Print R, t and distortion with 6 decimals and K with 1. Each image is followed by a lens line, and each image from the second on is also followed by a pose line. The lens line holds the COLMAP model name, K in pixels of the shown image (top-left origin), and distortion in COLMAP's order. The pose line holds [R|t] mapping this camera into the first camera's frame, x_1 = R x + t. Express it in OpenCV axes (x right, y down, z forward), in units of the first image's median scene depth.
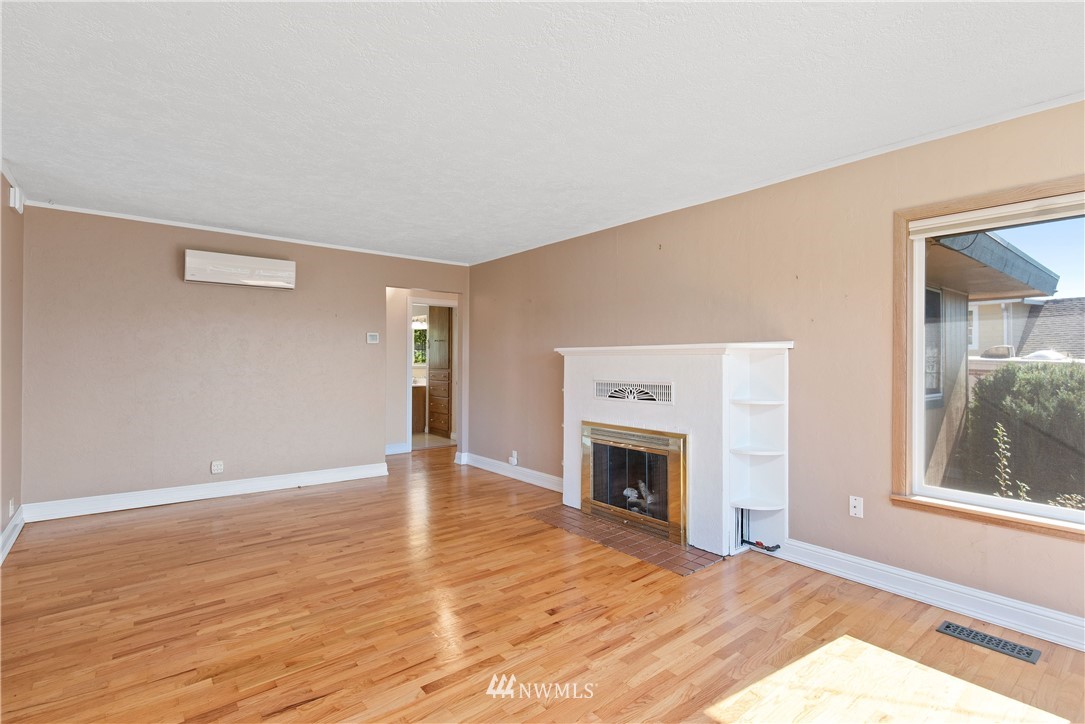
lens RADIAL K [[520.7, 0, 543.8], [0, 520.7, 359.0], [0, 0, 1]] dist [0.002376, -0.000510]
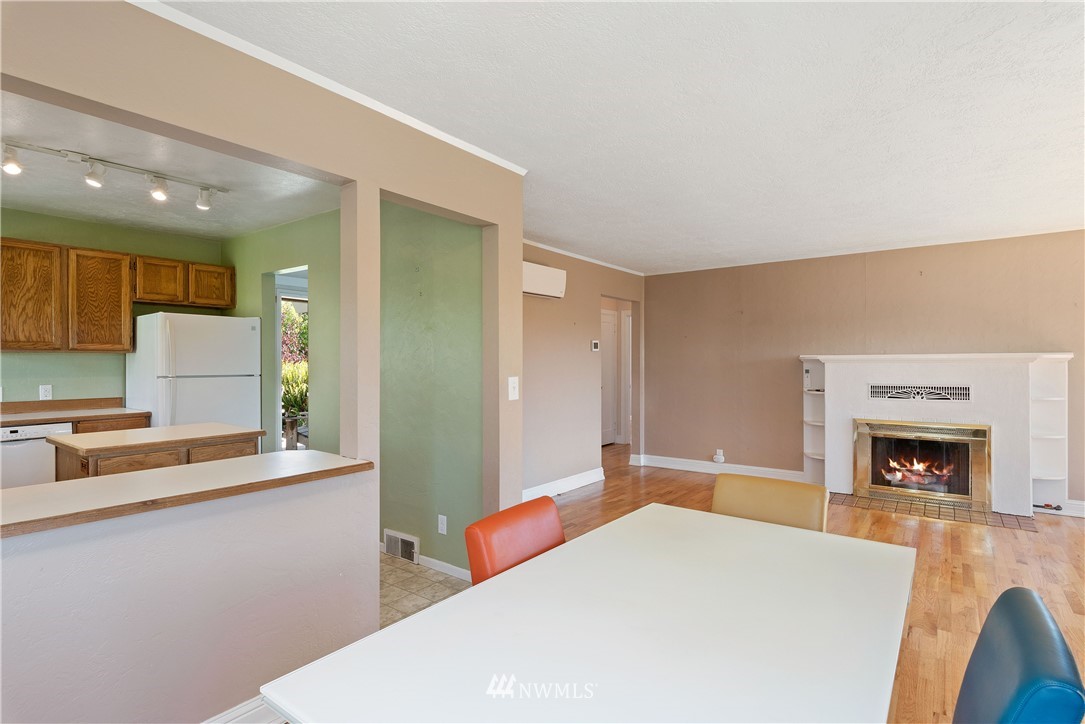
lens RADIAL K [[541.2, 0, 545.5], [0, 541.2, 363.2], [0, 0, 1]] dist [-0.000967, -0.001230]
pose [[0.968545, -0.007381, 0.248727, -1.085753], [0.005423, 0.999949, 0.008553, -0.024610], [-0.248778, -0.006935, 0.968536, -0.010023]]
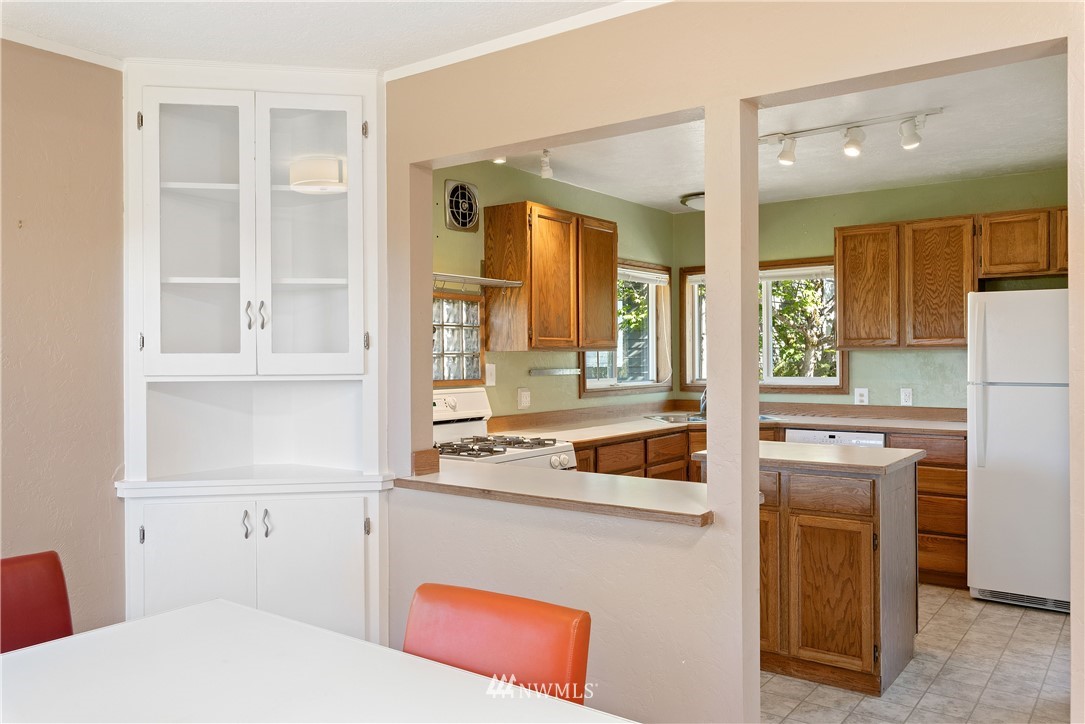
lens RADIAL K [[839.2, 0, 542.1], [0, 839.2, 357.6], [0, 0, 1]] dist [-0.004406, 0.002916]
pose [[0.251630, -0.006293, -0.967803, -0.517608], [0.007574, 0.999961, -0.004533, -0.027692], [0.967794, -0.006189, 0.251668, 0.361024]]
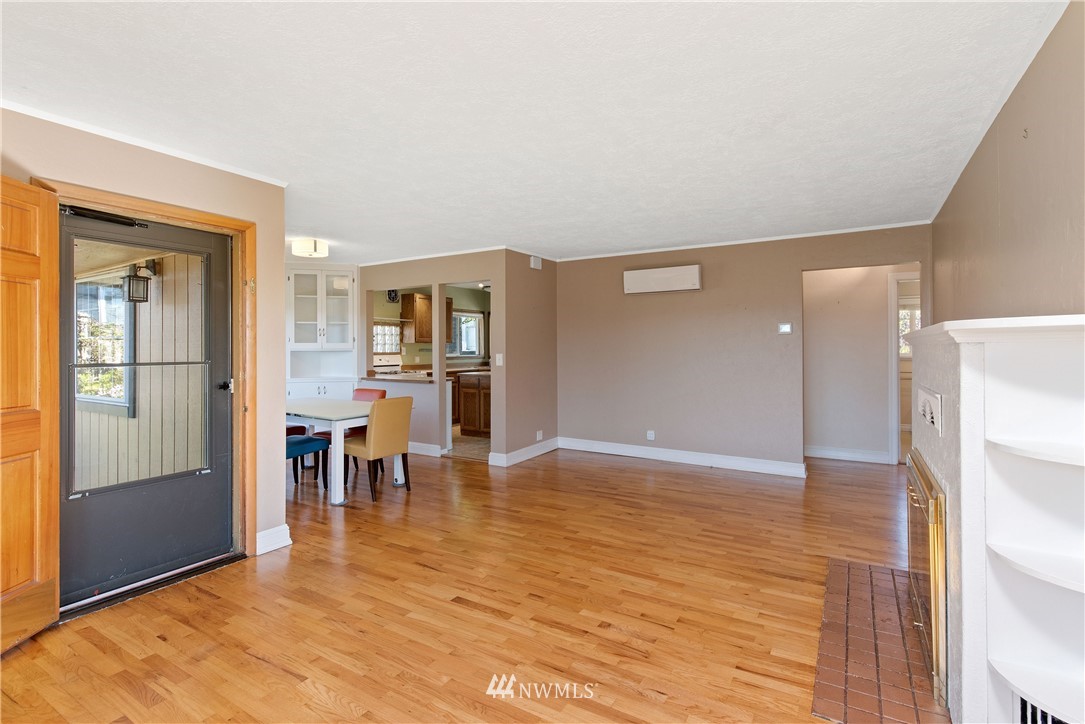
lens RADIAL K [[508.2, 0, 542.7], [0, 508.2, 347.7], [0, 0, 1]] dist [0.002261, -0.000079]
pose [[0.332364, -0.008451, -0.943113, 0.616933], [0.006707, 0.999956, -0.006597, -0.003015], [0.943127, -0.004133, 0.332406, 0.438542]]
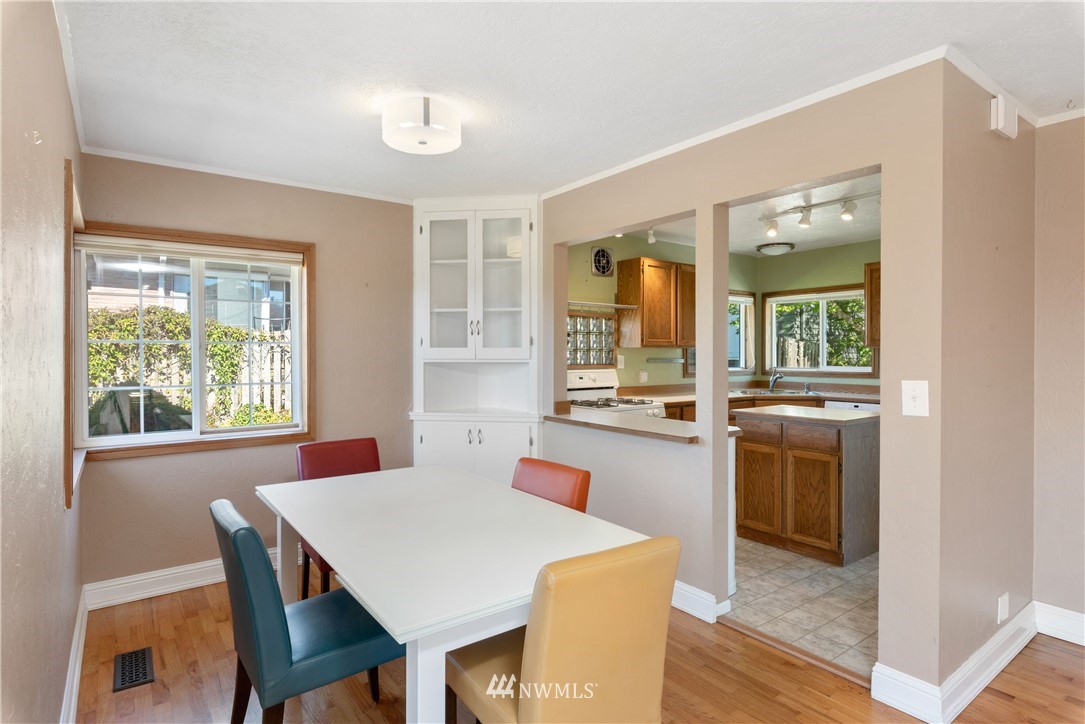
lens RADIAL K [[574.6, 0, 540.9], [0, 574.6, 356.9], [0, 0, 1]] dist [-0.006539, -0.000625]
pose [[-0.046654, -0.000770, -0.998911, -0.303092], [0.000387, 1.000000, -0.000789, -0.019301], [0.998911, -0.000423, -0.046654, 0.475069]]
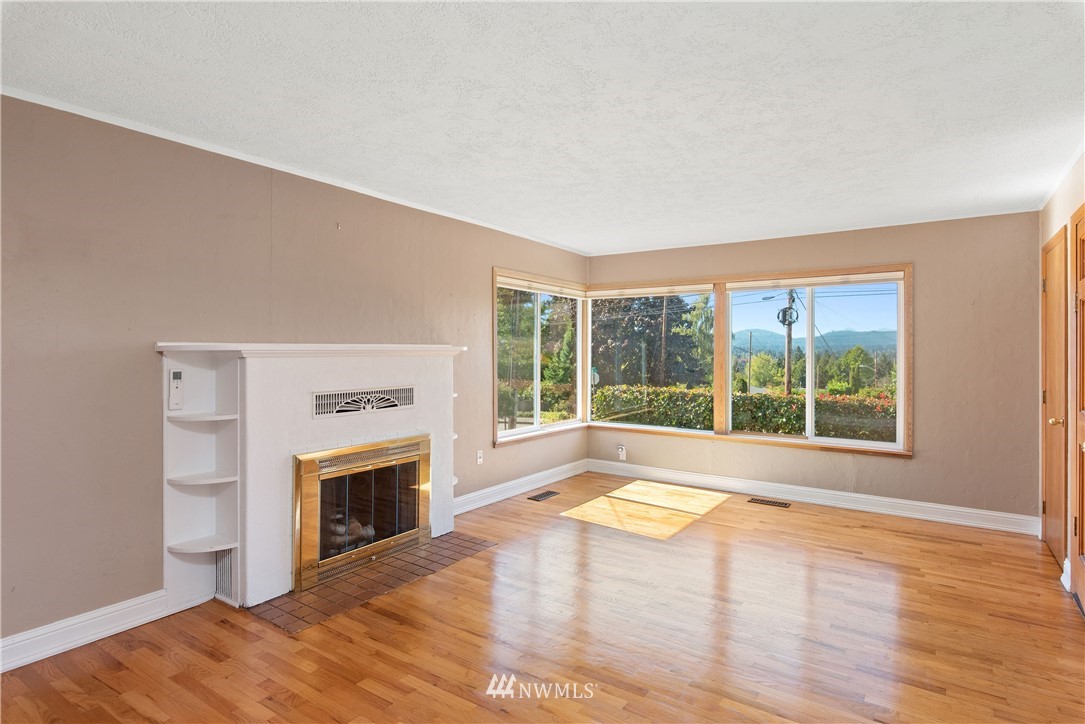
lens RADIAL K [[574.6, 0, 542.4], [0, 574.6, 358.4], [0, 0, 1]] dist [-0.006539, -0.000625]
pose [[-0.292086, -0.013370, 0.956299, -0.856639], [-0.004181, 0.999911, 0.012703, -0.018720], [-0.956383, -0.000288, -0.292115, 1.096640]]
